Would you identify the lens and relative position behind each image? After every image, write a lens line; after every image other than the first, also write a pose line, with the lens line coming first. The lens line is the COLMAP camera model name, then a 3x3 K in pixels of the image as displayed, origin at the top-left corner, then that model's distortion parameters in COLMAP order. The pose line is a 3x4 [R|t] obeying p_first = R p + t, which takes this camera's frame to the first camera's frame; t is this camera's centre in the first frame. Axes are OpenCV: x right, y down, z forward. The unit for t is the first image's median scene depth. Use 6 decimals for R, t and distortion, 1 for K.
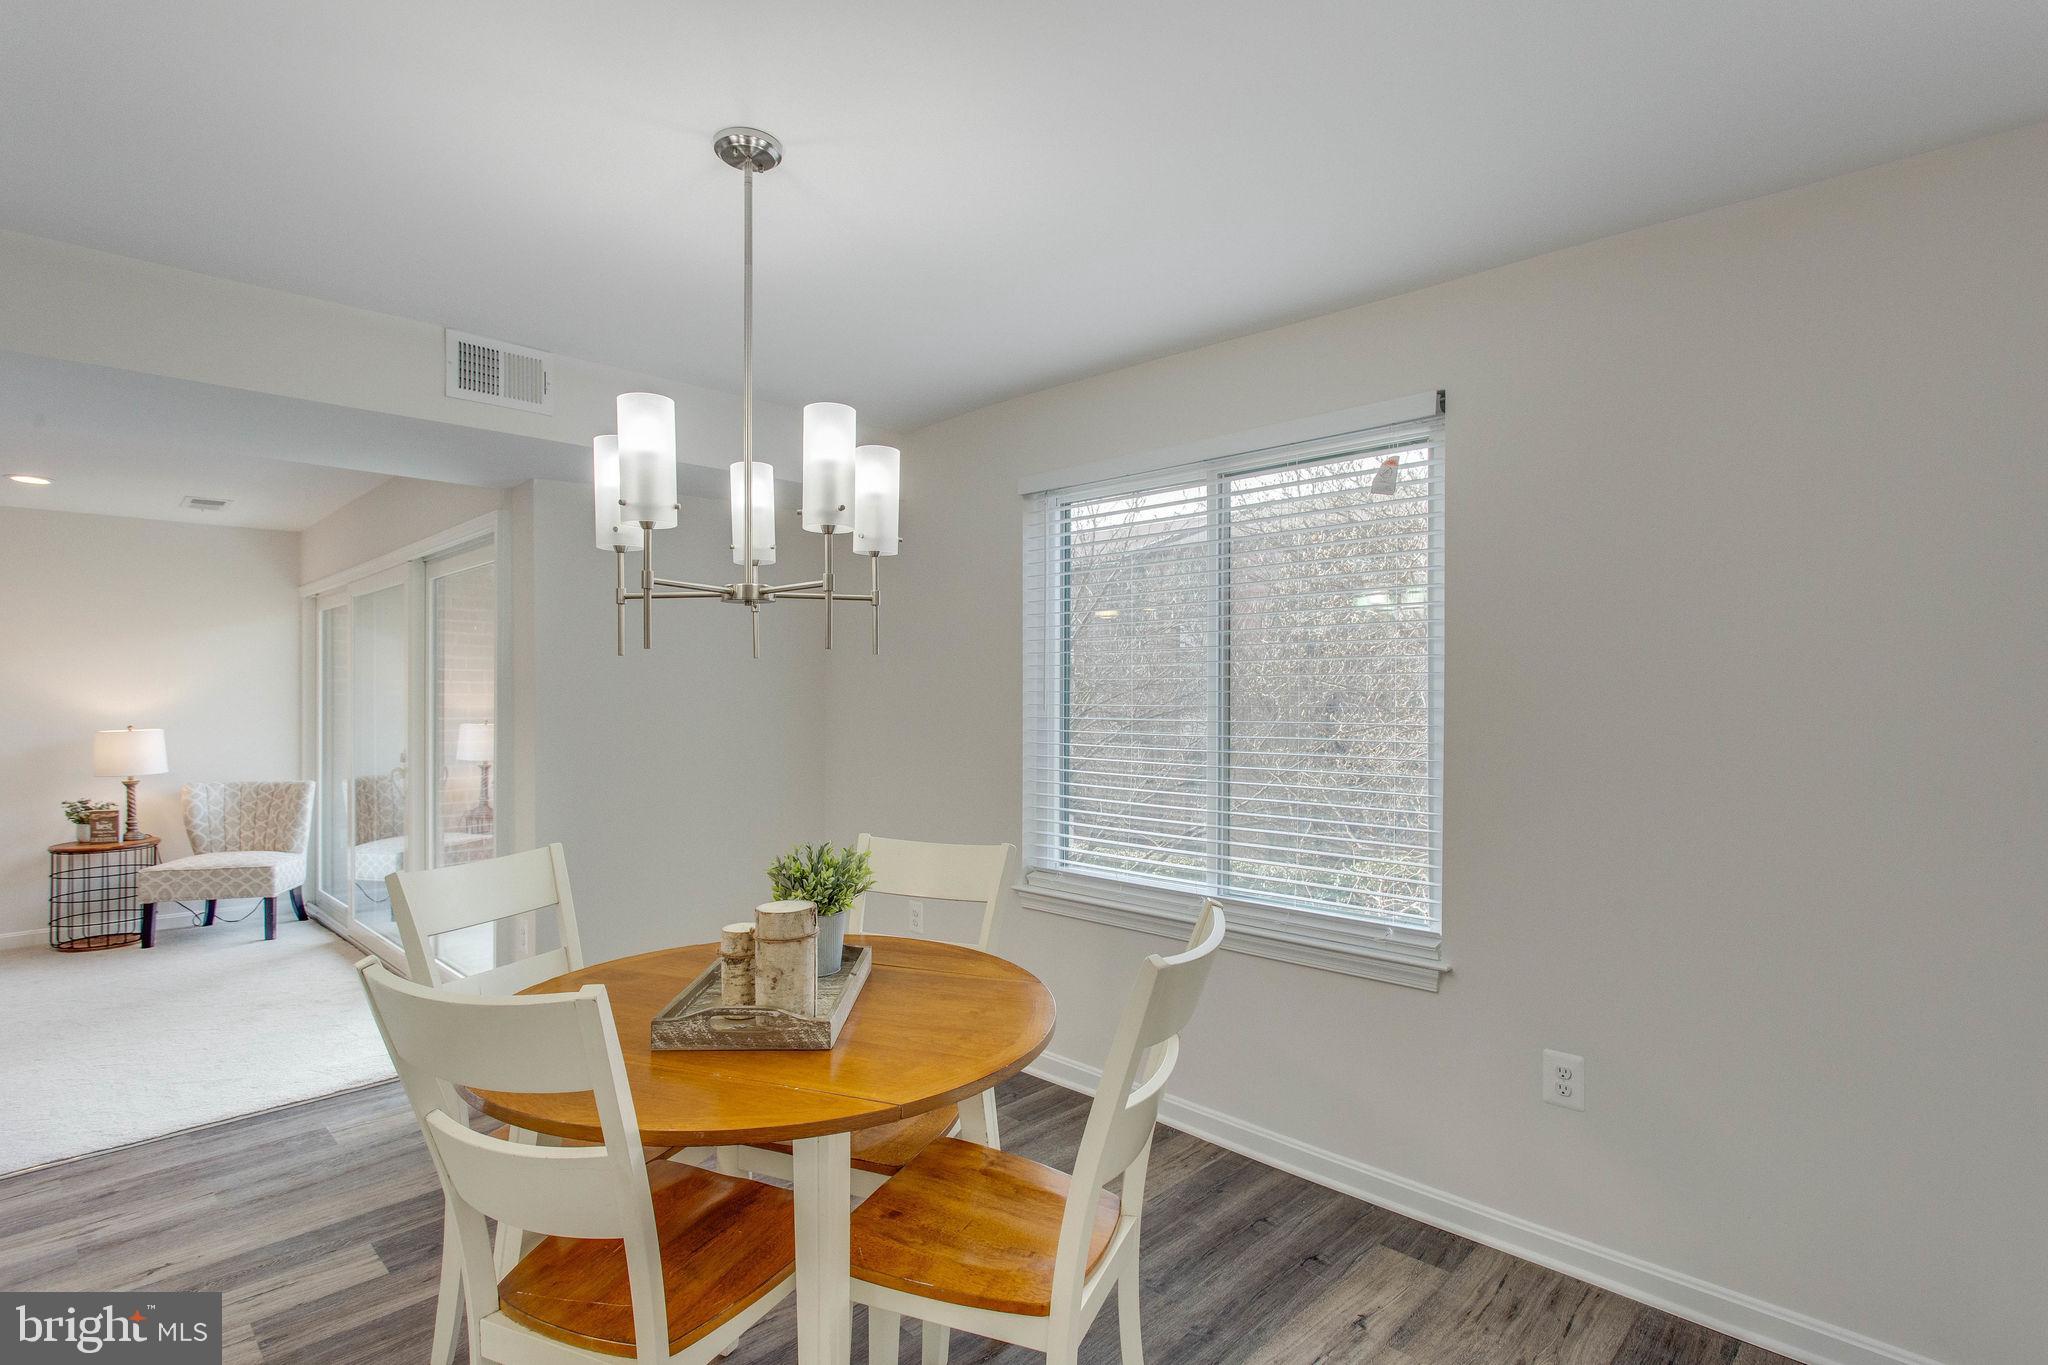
lens RADIAL K [[978.1, 0, 1021.9], [0, 978.1, 694.2], [0, 0, 1]] dist [-0.001529, 0.001610]
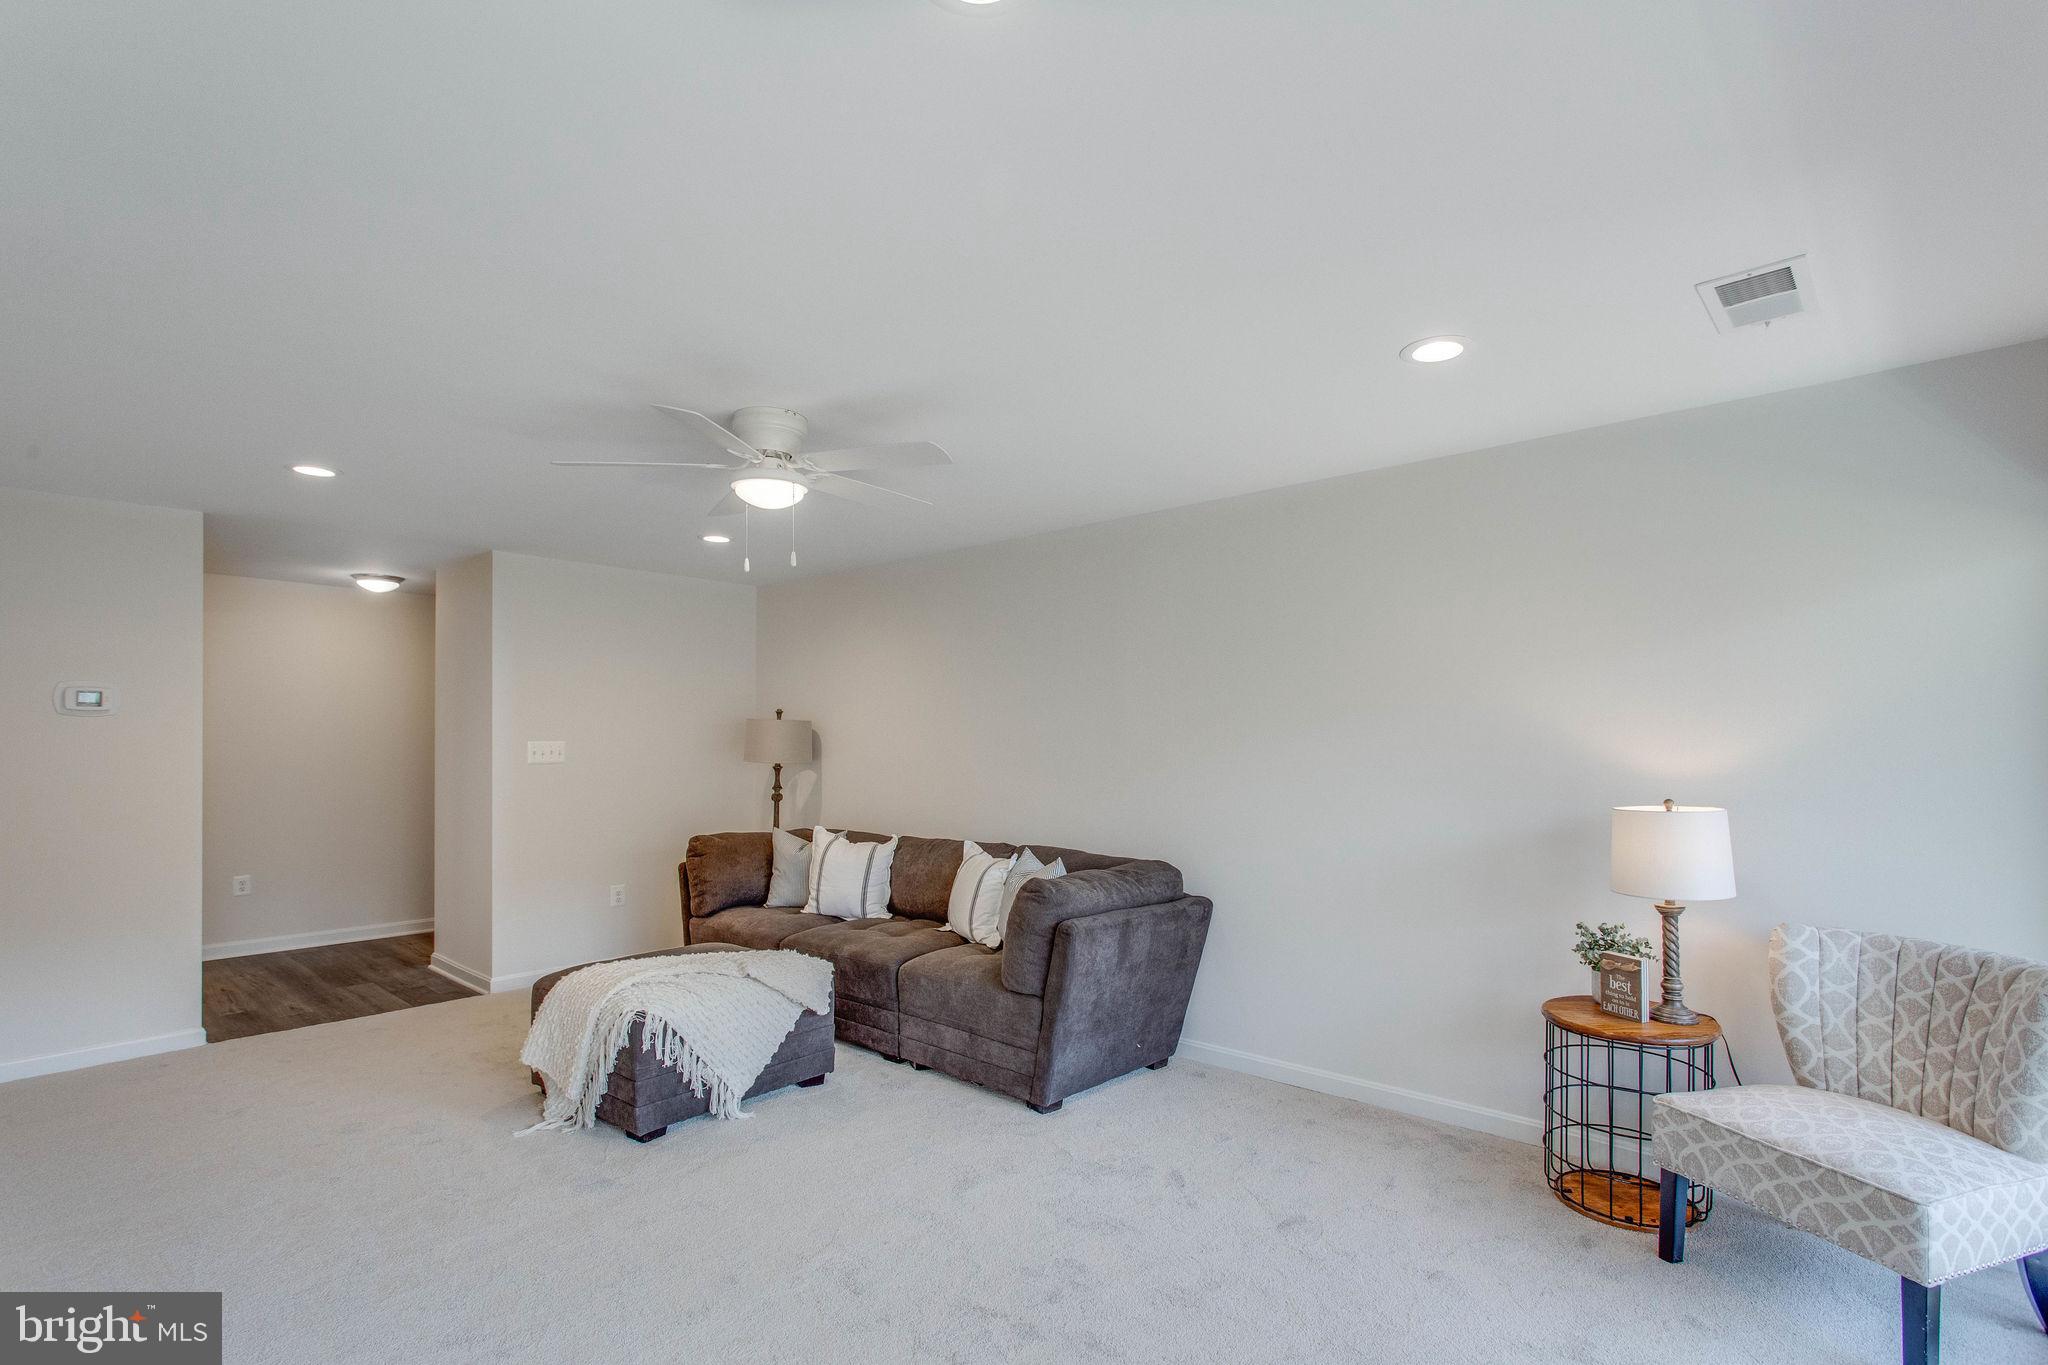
lens RADIAL K [[978.1, 0, 1036.9], [0, 978.1, 727.9], [0, 0, 1]] dist [-0.001529, 0.001610]
pose [[0.020510, 0.000020, -0.999790, -0.393666], [0.009598, 0.999954, 0.000217, -0.009401], [0.999744, -0.009601, 0.020509, 0.647331]]
